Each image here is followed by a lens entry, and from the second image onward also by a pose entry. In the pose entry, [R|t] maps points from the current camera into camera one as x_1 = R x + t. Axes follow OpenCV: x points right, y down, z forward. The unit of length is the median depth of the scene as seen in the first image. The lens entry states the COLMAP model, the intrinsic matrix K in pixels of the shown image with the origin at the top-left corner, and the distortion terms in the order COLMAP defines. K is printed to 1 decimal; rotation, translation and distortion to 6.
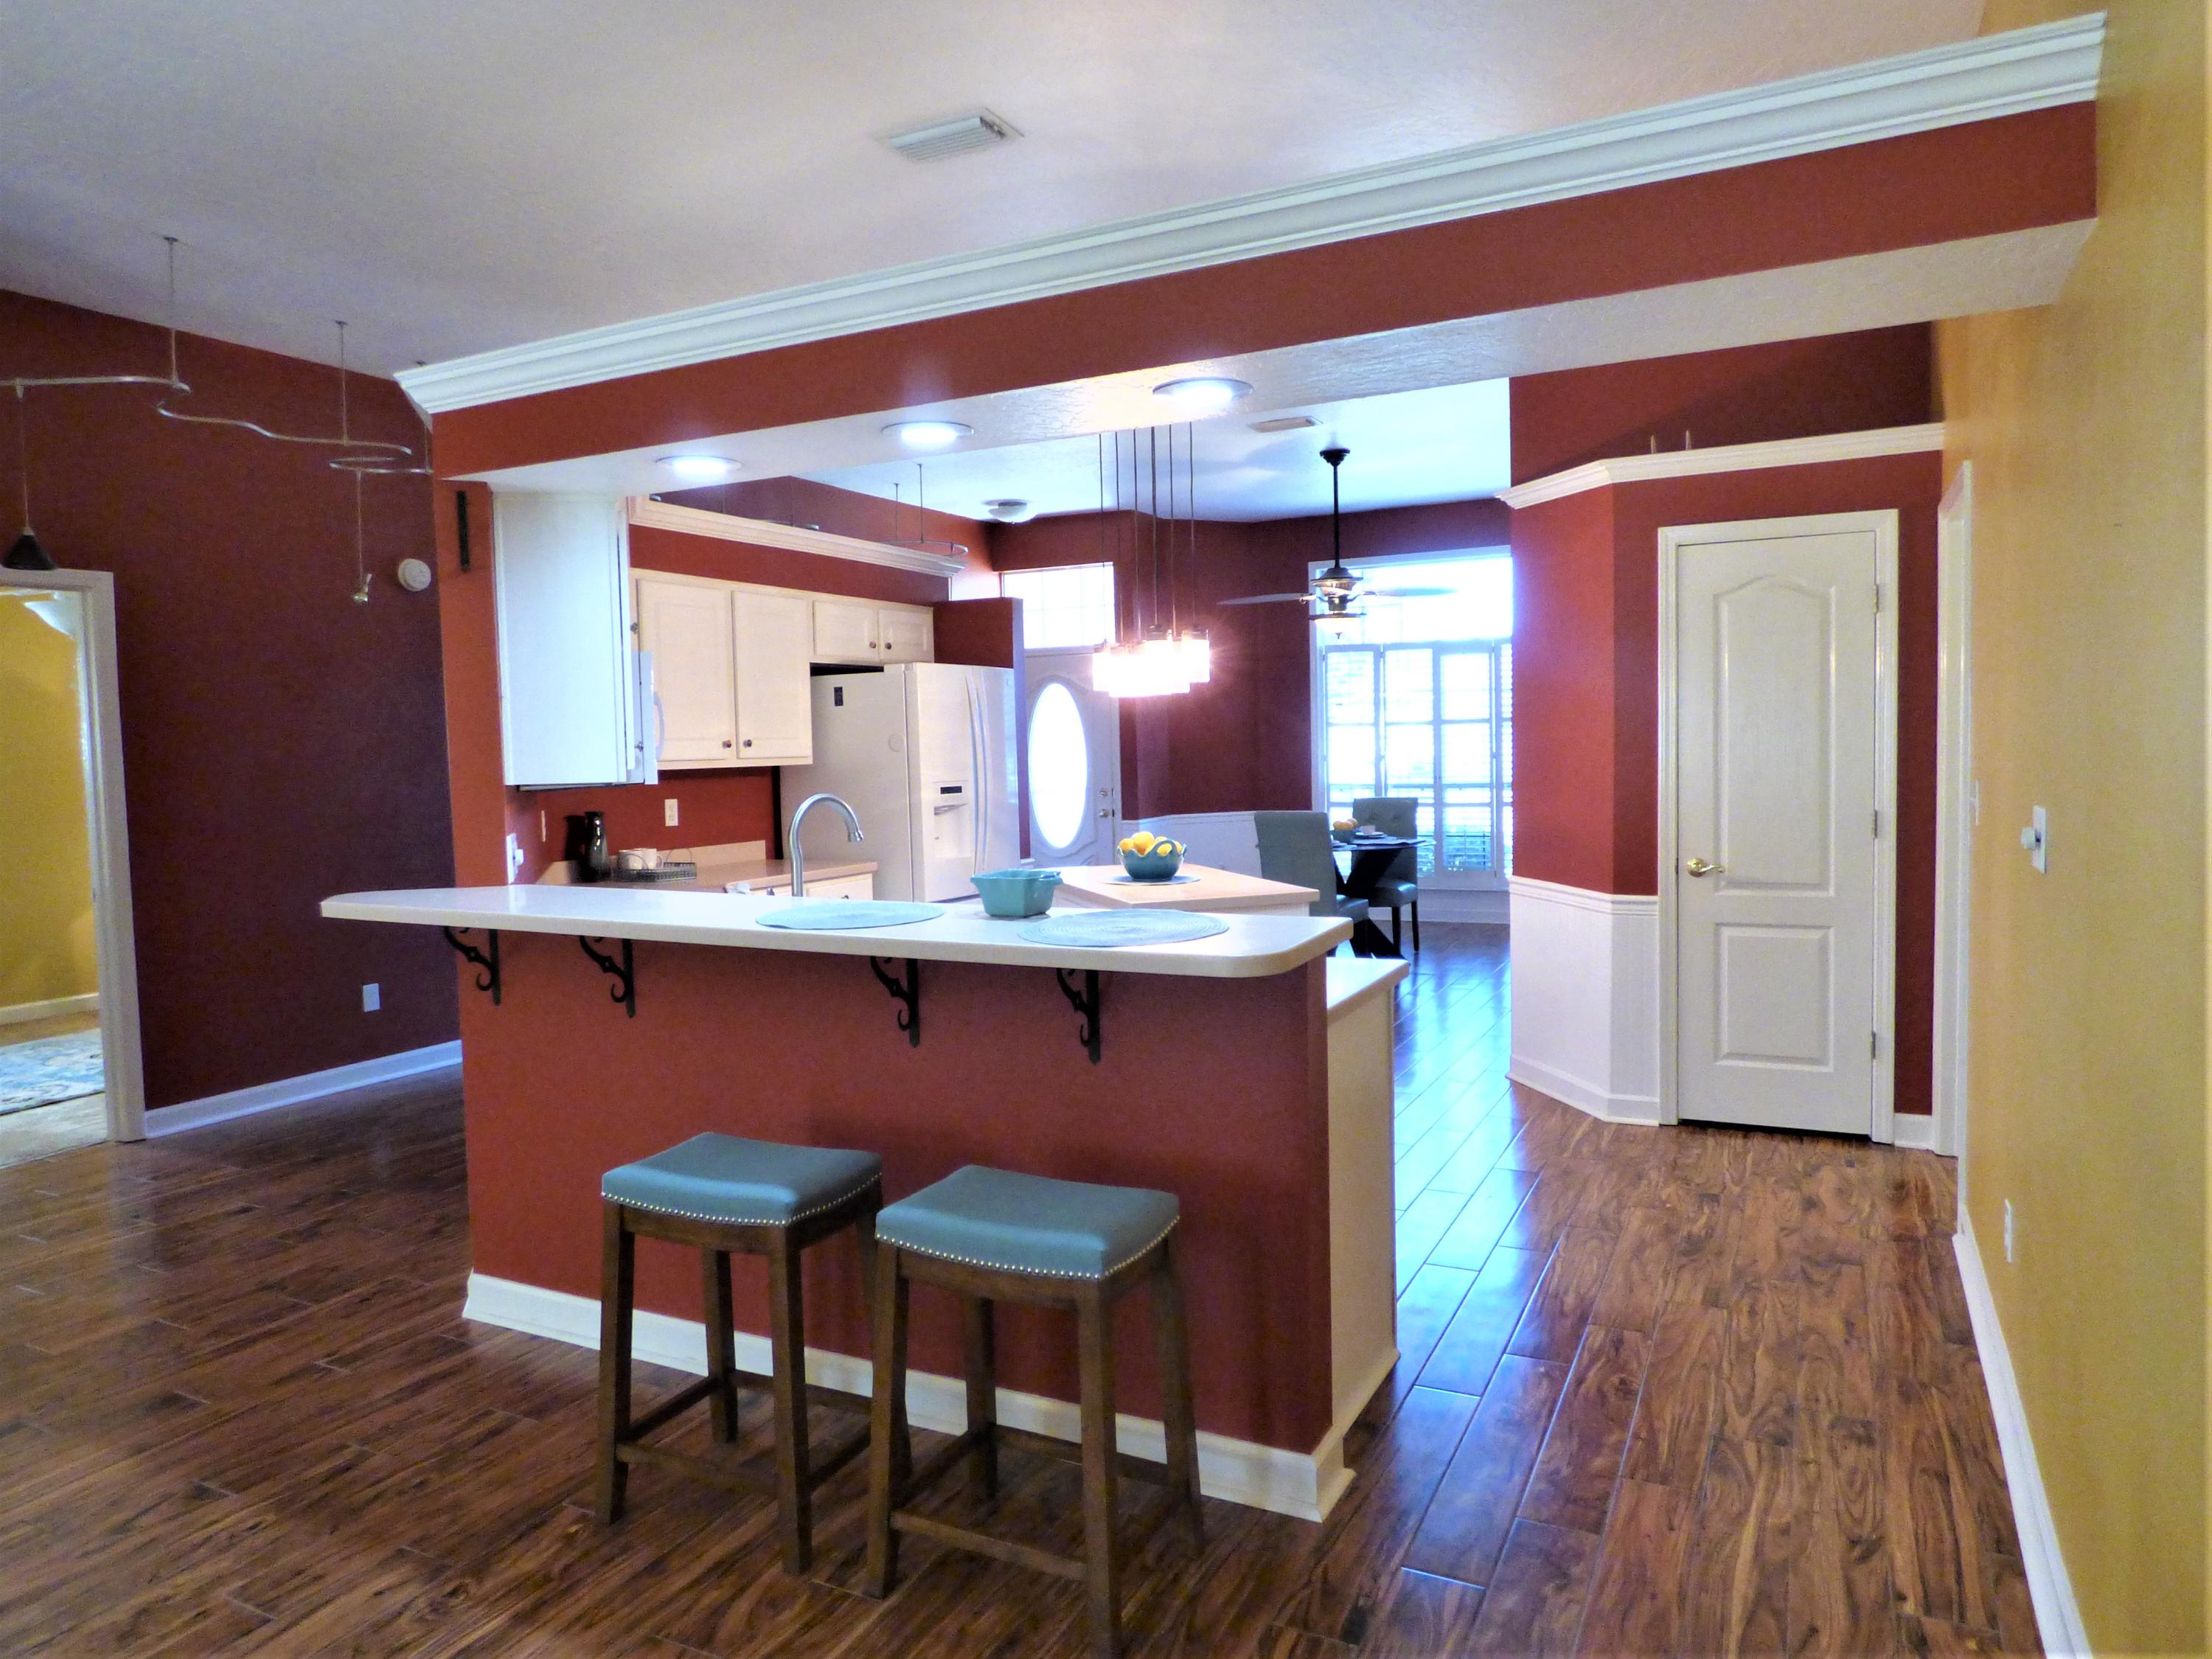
lens RADIAL K [[1390.7, 0, 1114.0], [0, 1390.7, 825.9], [0, 0, 1]] dist [-0.004227, -0.005339]
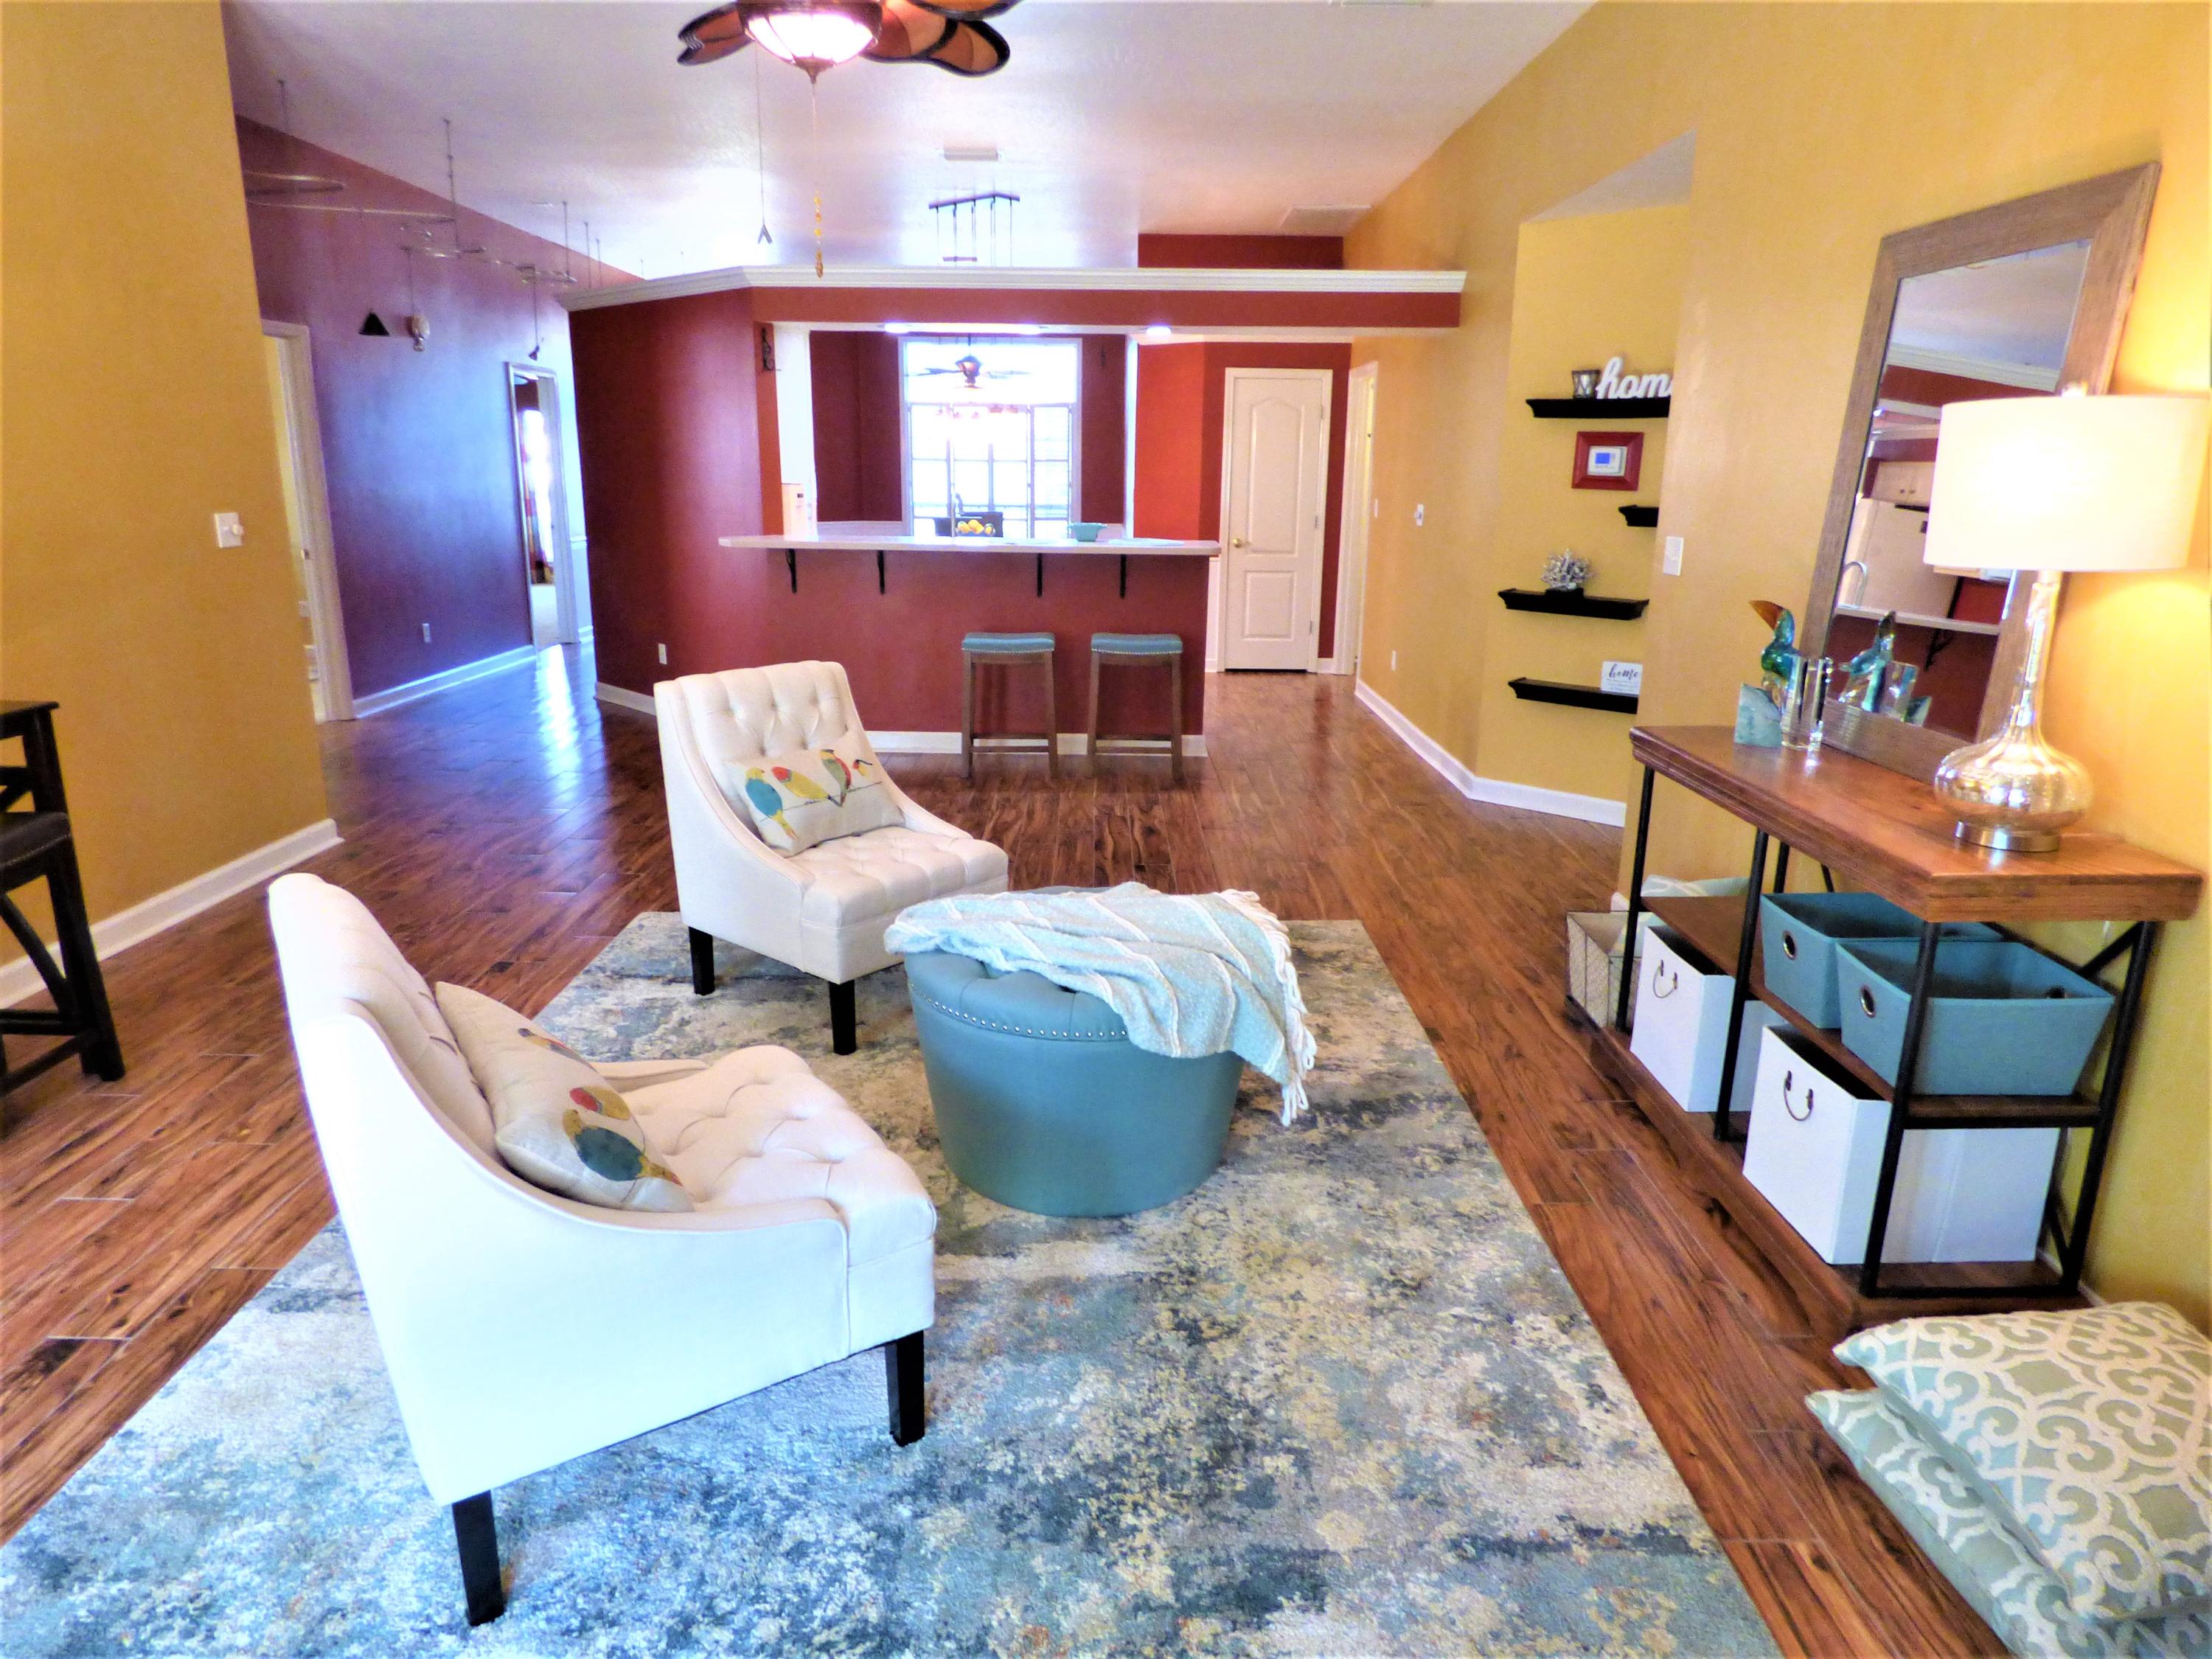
lens RADIAL K [[1340.2, 0, 1107.0], [0, 1340.2, 823.0], [0, 0, 1]] dist [-0.009382, -0.002812]
pose [[0.887367, -0.082018, 0.453709, -0.695999], [-0.006928, 0.981568, 0.190988, 0.060079], [-0.461011, -0.172620, 0.870443, -0.712161]]
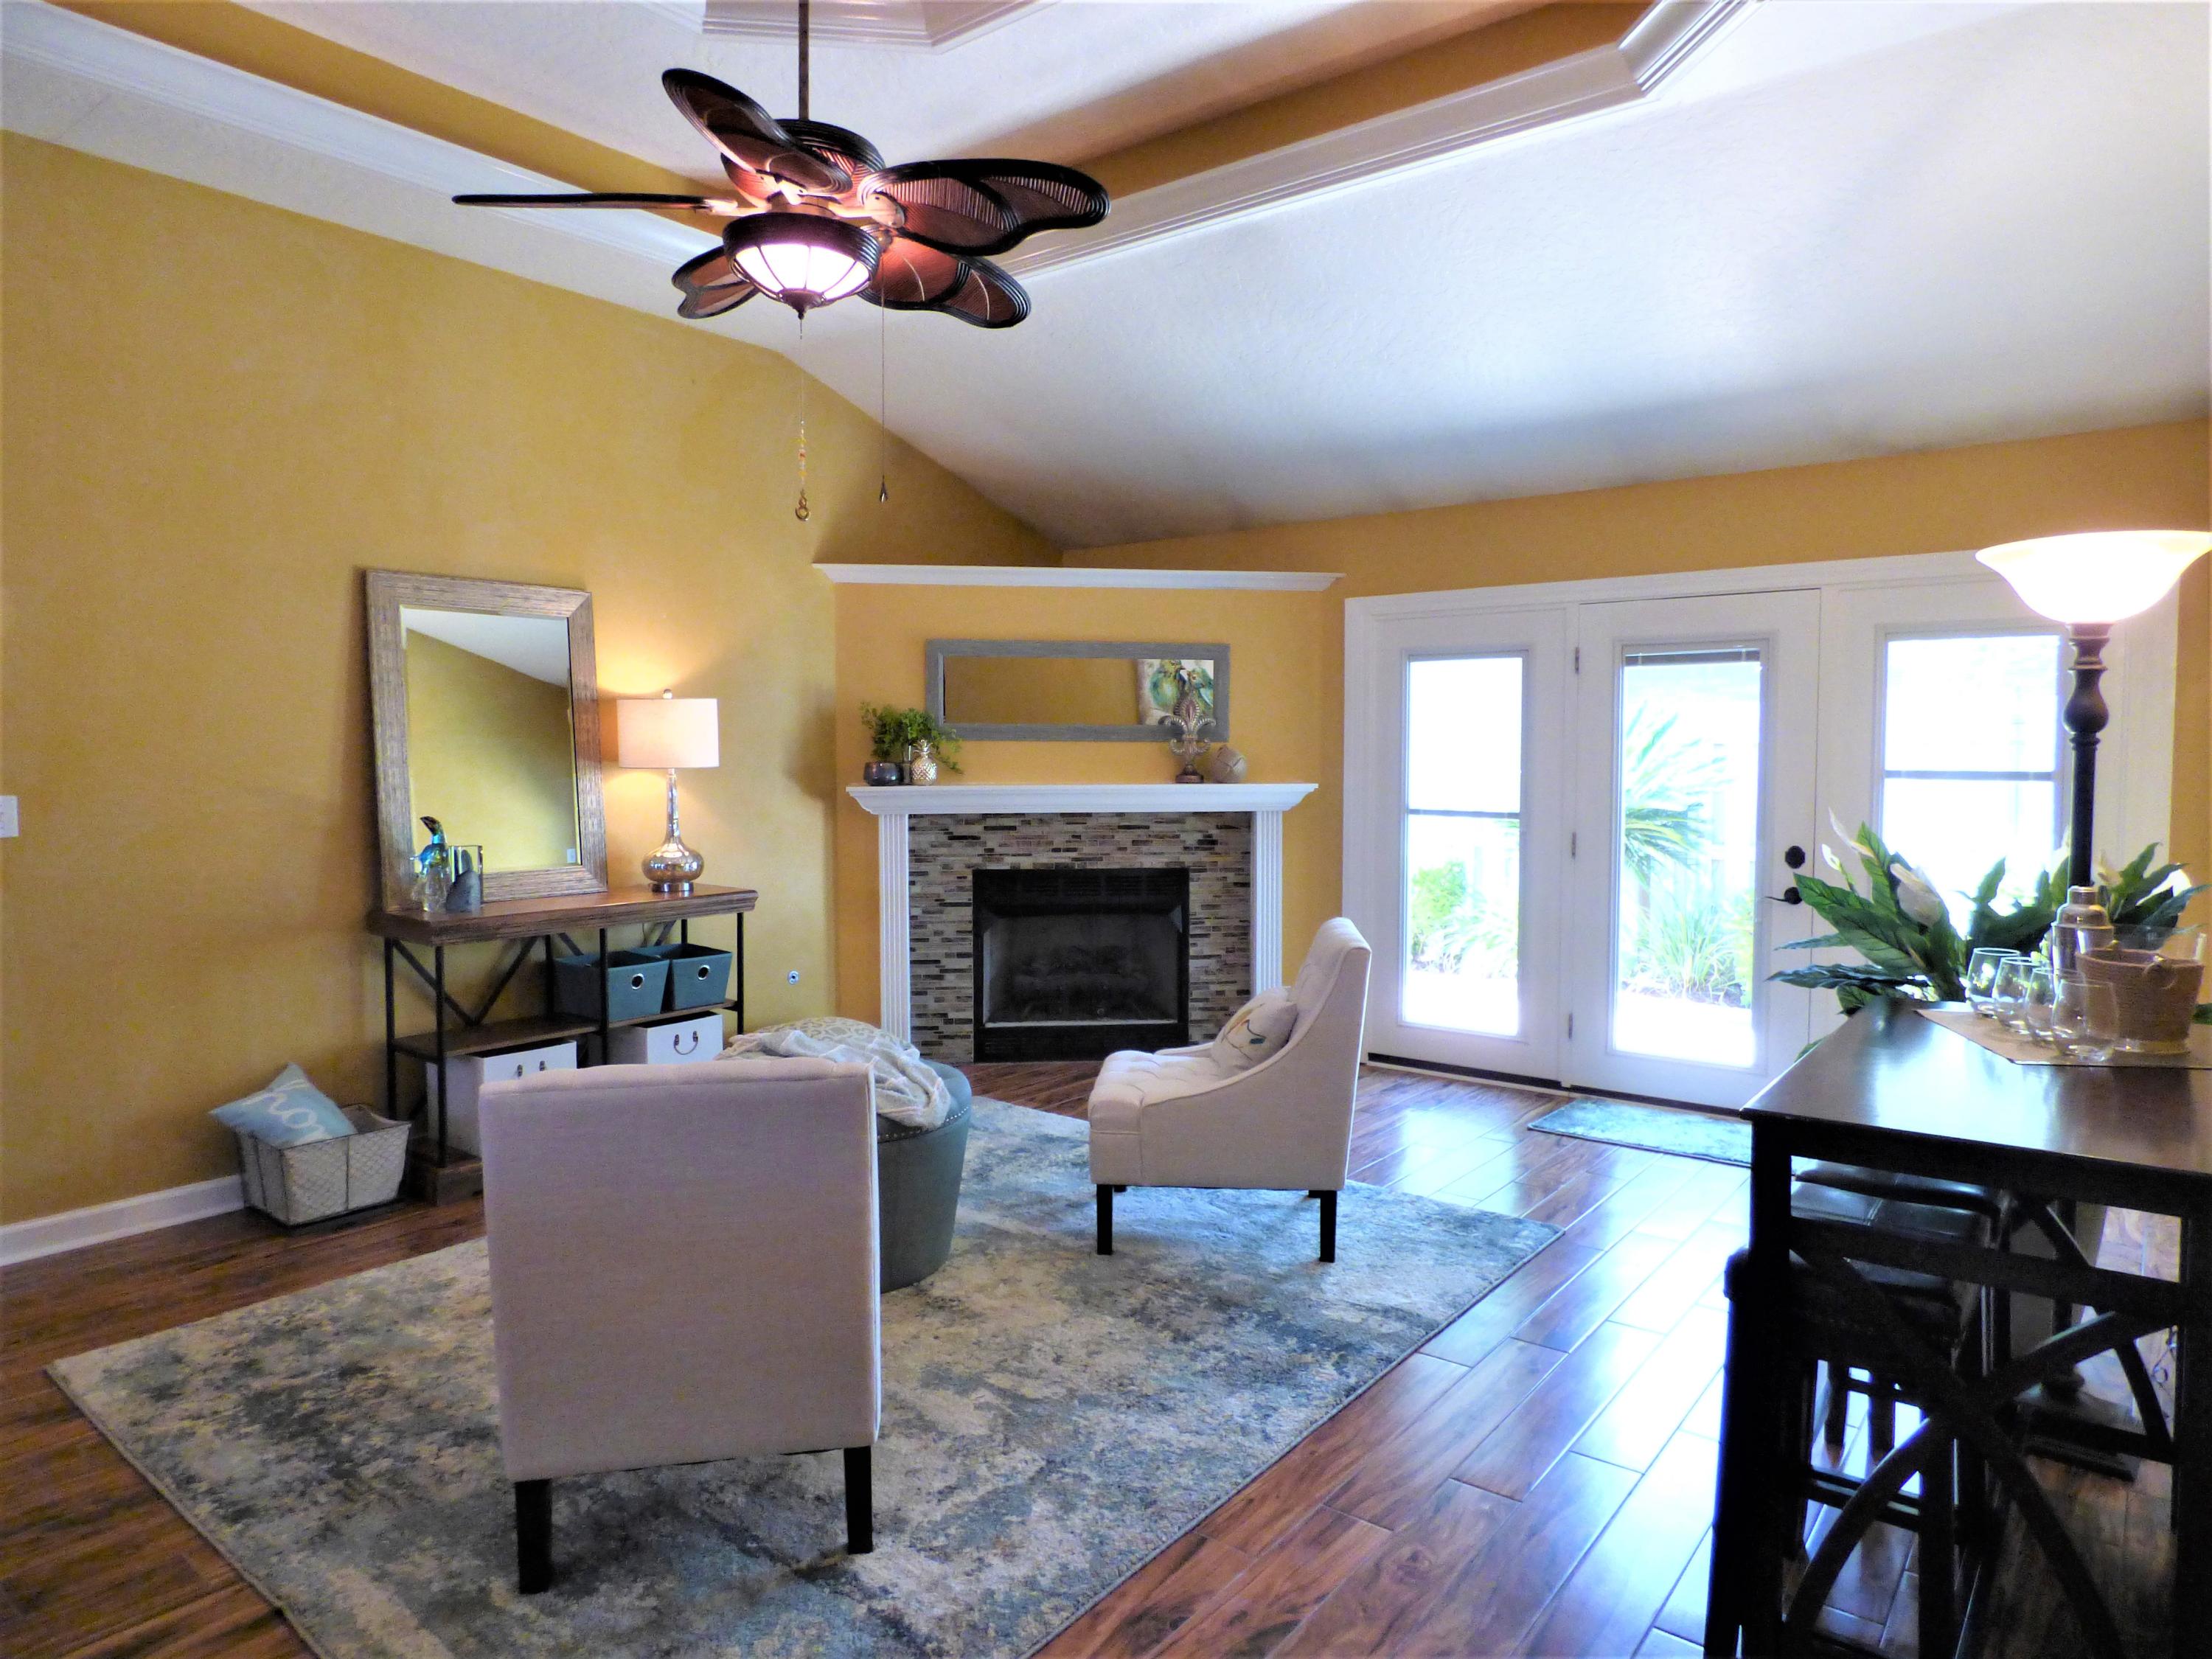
lens RADIAL K [[1355.9, 0, 1113.8], [0, 1355.9, 833.3], [0, 0, 1]] dist [-0.000647, 0.000097]
pose [[-0.981537, 0.017277, 0.190490, -0.743028], [0.040111, 0.992360, 0.116672, -0.000035], [-0.187019, 0.122159, -0.974731, 0.505741]]
